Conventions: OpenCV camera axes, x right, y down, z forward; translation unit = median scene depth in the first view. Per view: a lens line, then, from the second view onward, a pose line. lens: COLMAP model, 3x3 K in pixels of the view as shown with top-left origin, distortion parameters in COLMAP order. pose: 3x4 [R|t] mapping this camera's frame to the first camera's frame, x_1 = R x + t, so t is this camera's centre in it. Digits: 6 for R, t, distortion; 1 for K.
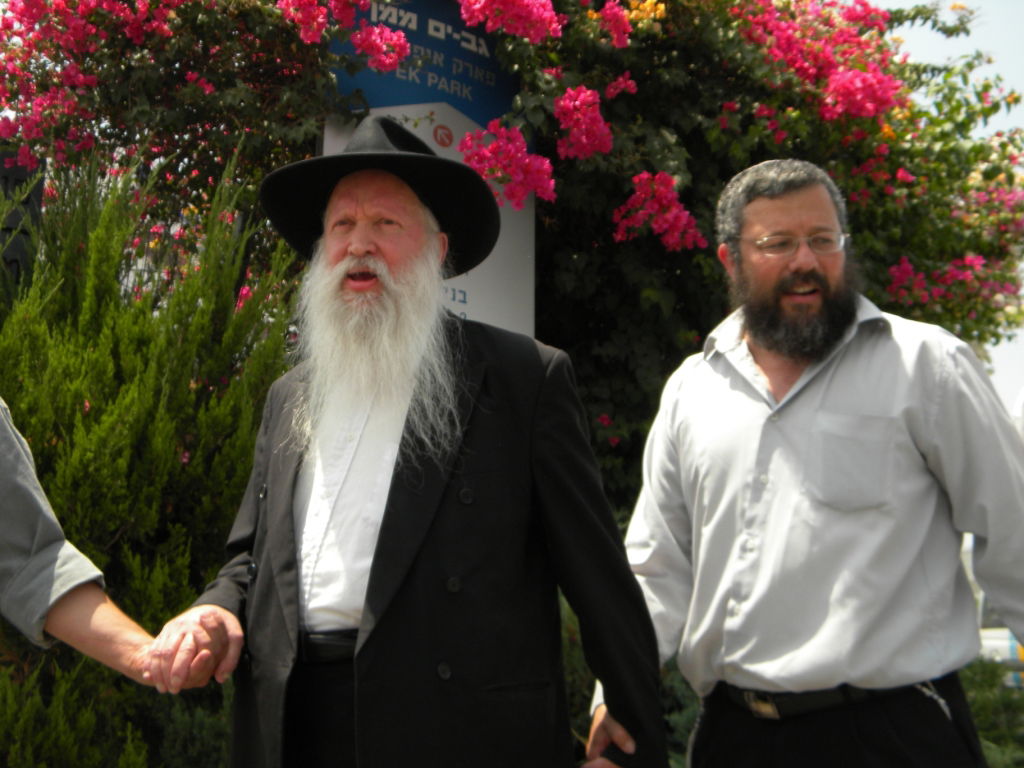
lens RADIAL K [[1202.6, 0, 512.0], [0, 1202.6, 384.0], [0, 0, 1]] dist [0.015535, 0.018596]
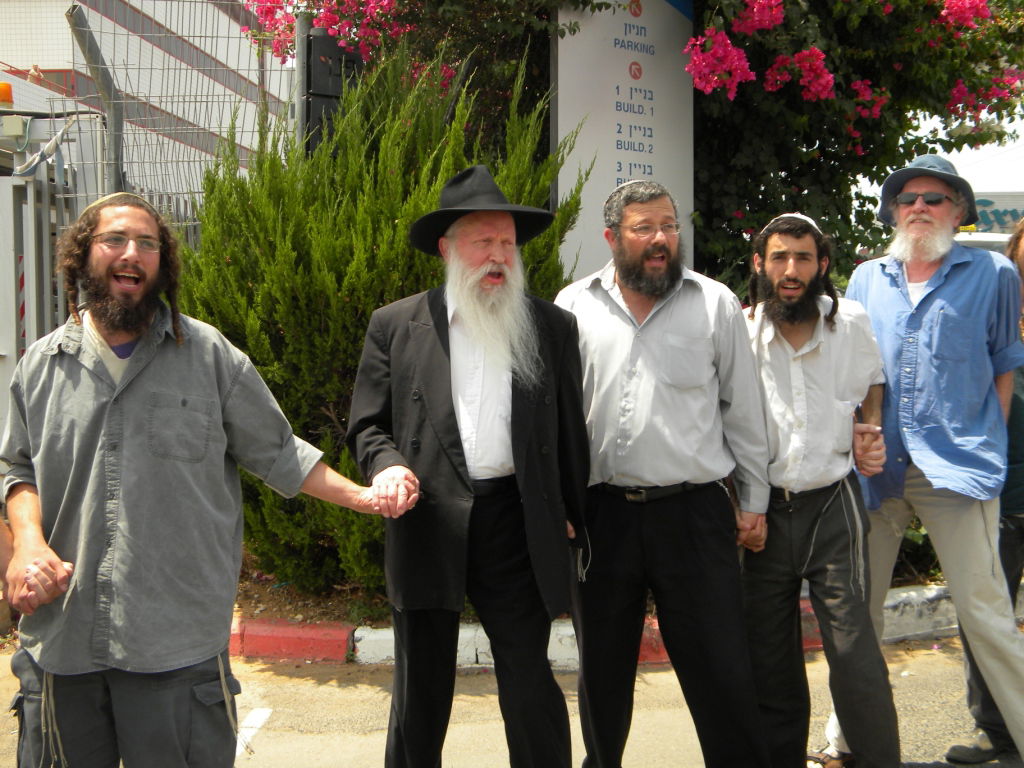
lens RADIAL K [[1202.6, 0, 512.0], [0, 1202.6, 384.0], [0, 0, 1]] dist [0.015535, 0.018596]
pose [[0.885607, -0.029657, 0.463488, -0.838033], [-0.069341, 0.978330, 0.195093, -0.252888], [-0.459230, -0.204915, 0.864360, -0.474201]]
